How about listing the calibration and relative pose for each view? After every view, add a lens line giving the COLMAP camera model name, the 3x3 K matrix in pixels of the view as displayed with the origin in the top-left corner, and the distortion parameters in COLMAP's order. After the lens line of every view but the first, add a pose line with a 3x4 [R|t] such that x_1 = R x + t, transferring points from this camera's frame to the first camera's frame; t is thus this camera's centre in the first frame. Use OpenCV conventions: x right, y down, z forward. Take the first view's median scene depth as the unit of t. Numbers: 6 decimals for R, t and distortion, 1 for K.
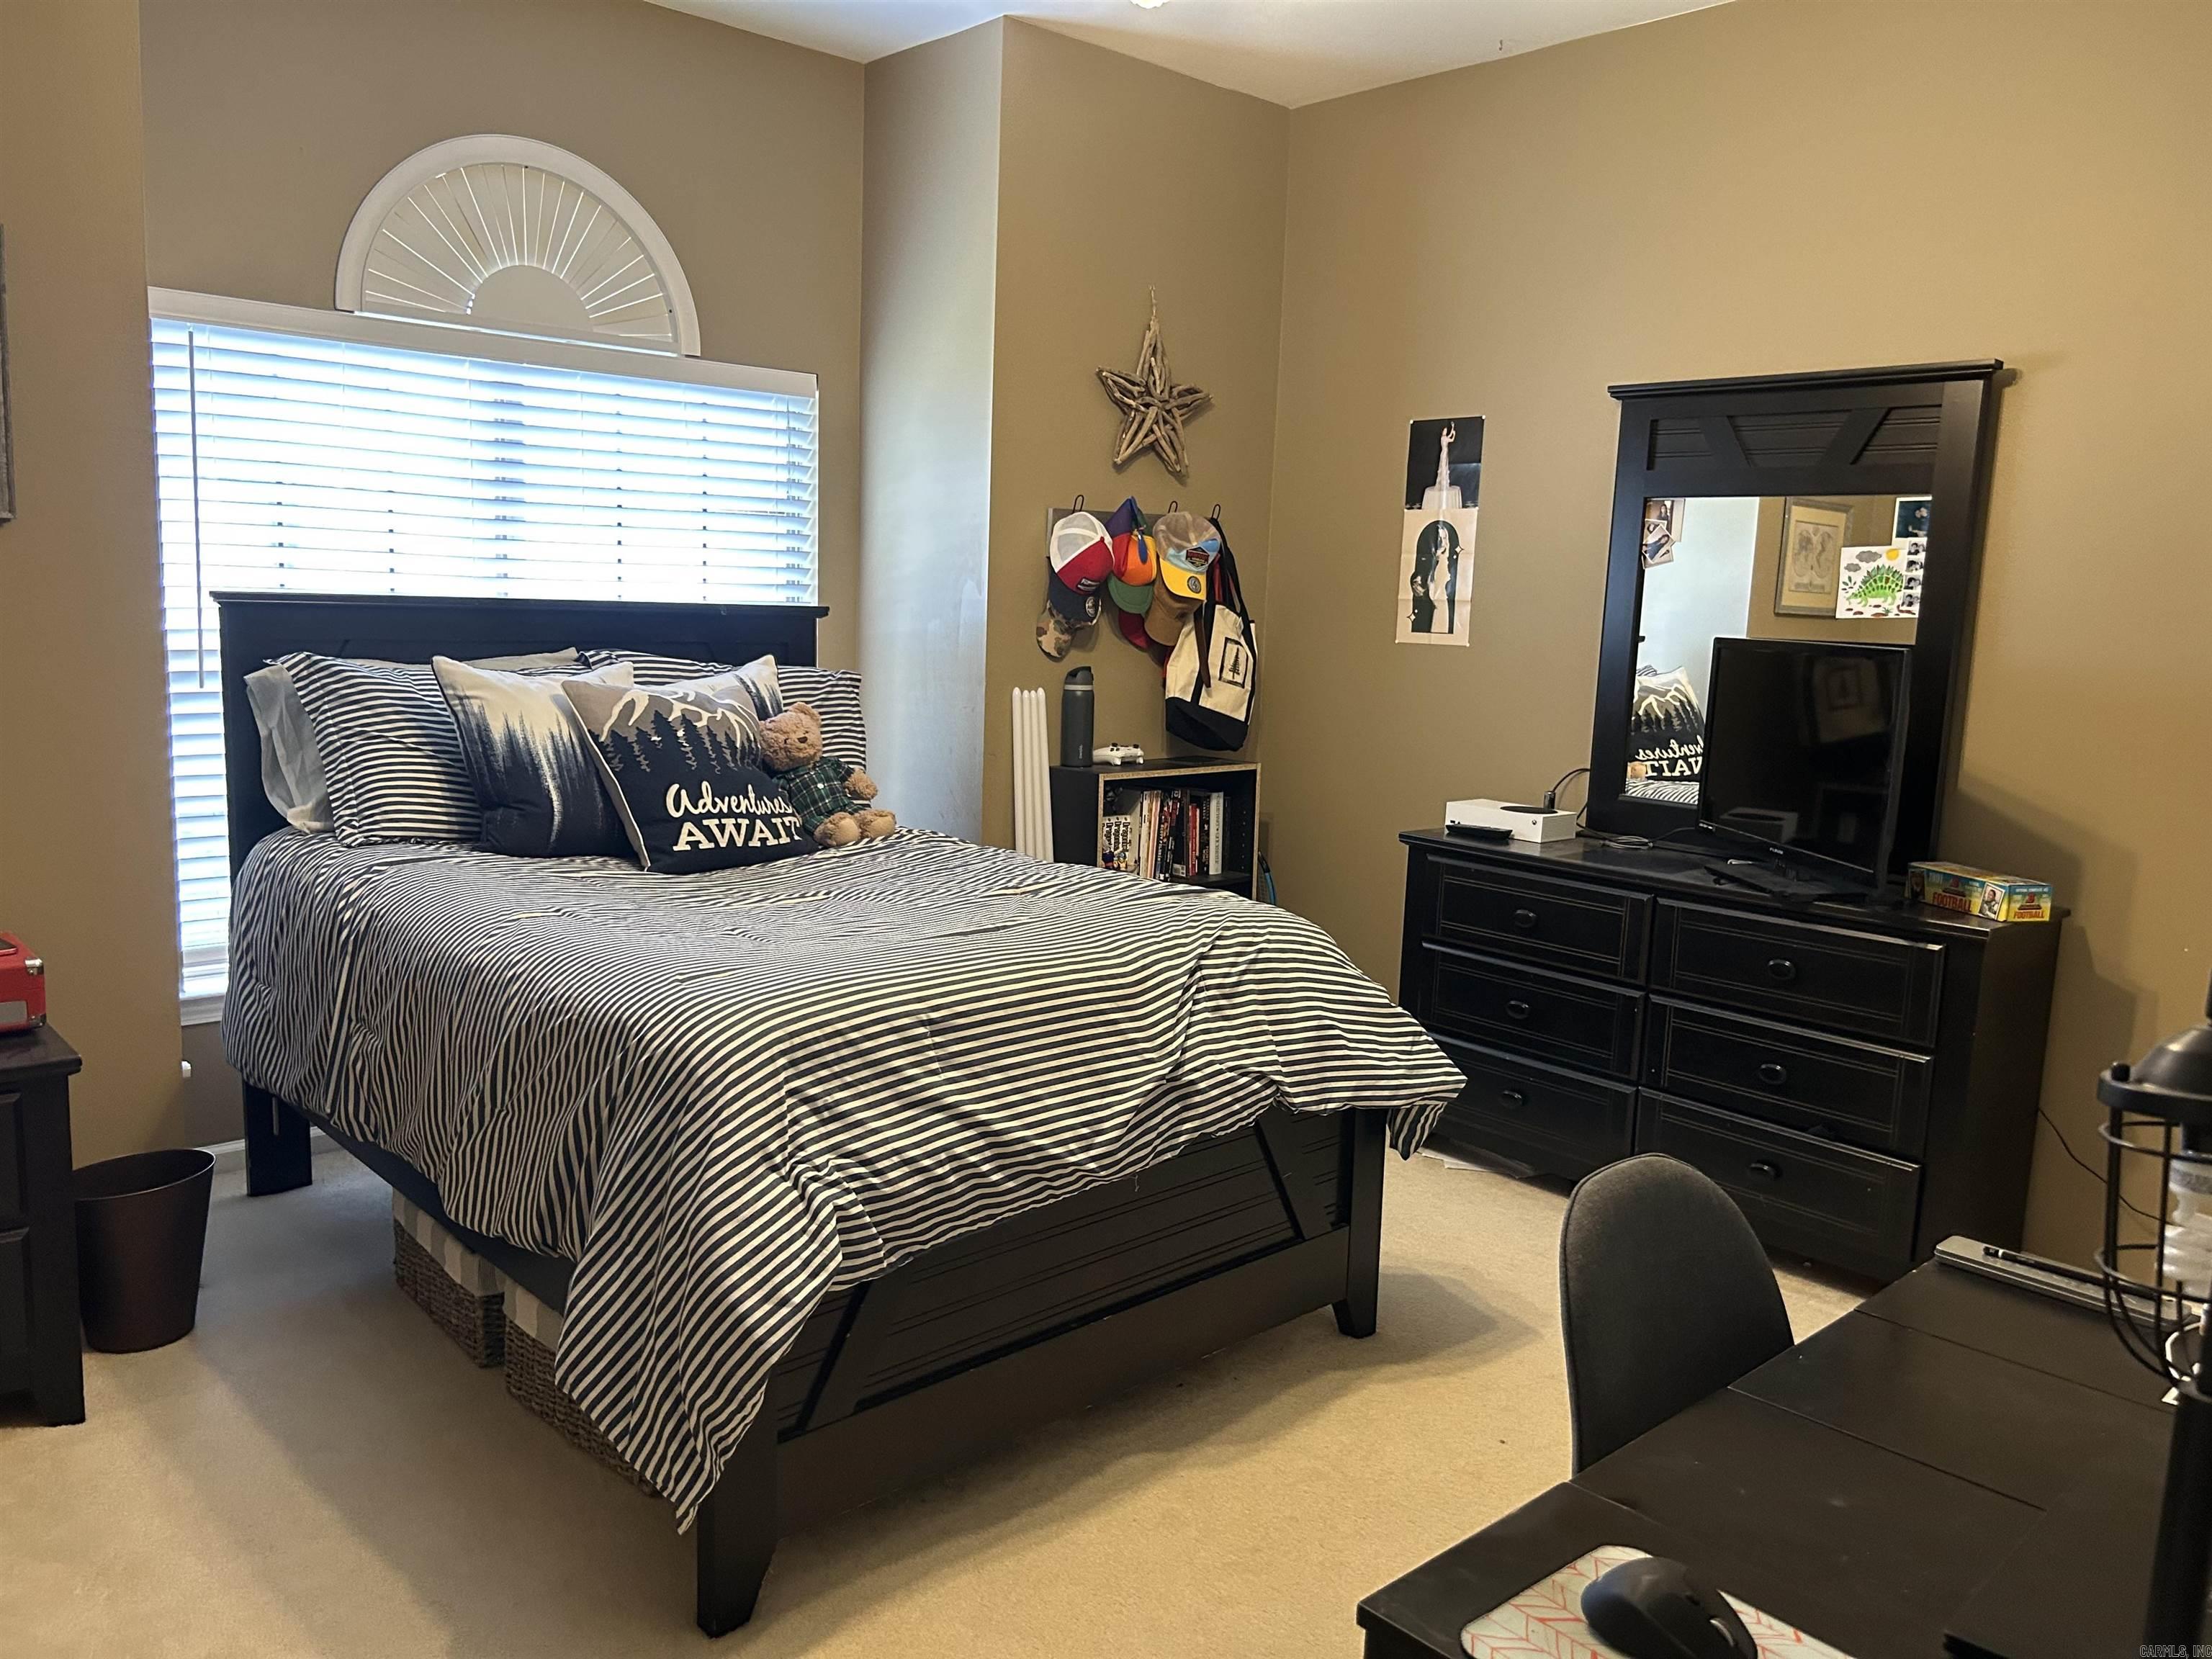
lens RADIAL K [[1693.5, 0, 1088.0], [0, 1693.5, 840.5], [0, 0, 1]] dist [0.071852, -0.097846]
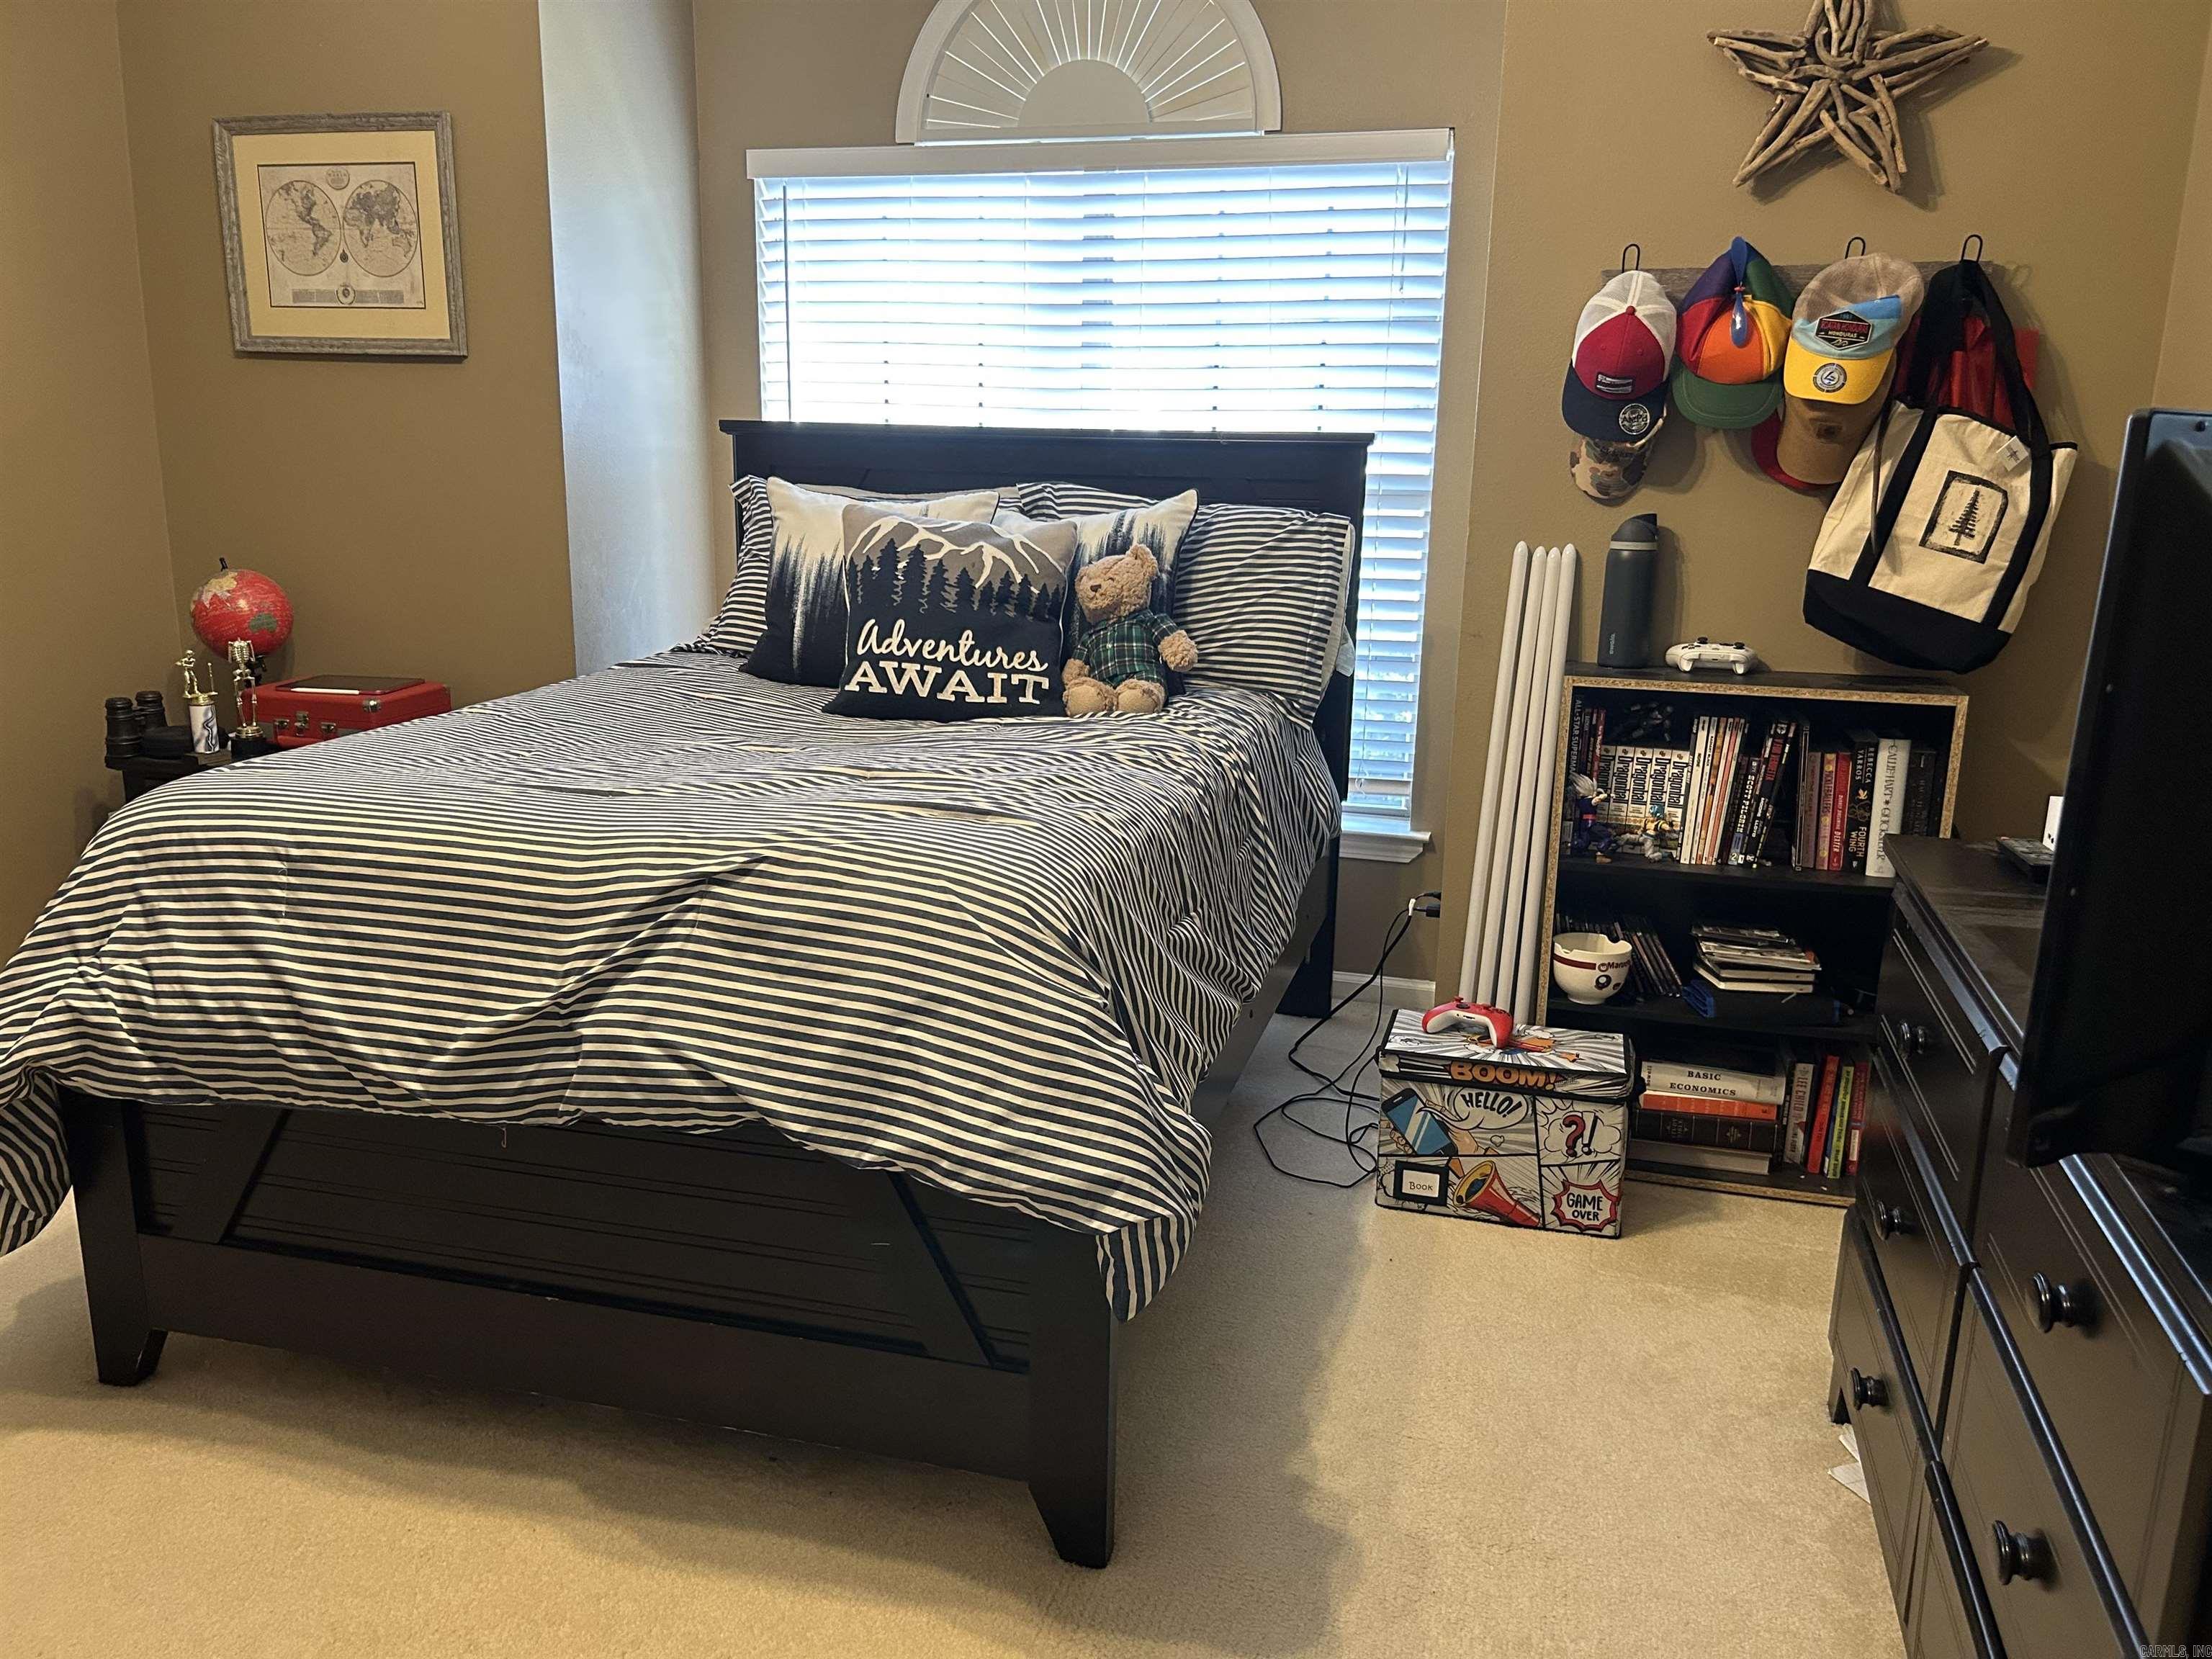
lens RADIAL K [[1693.5, 0, 1088.0], [0, 1693.5, 840.5], [0, 0, 1]] dist [0.071852, -0.097846]
pose [[0.515905, 0.173916, -0.838806, 0.586481], [-0.126224, 0.983920, 0.126370, -0.044769], [0.847295, 0.040682, 0.529562, 0.602243]]
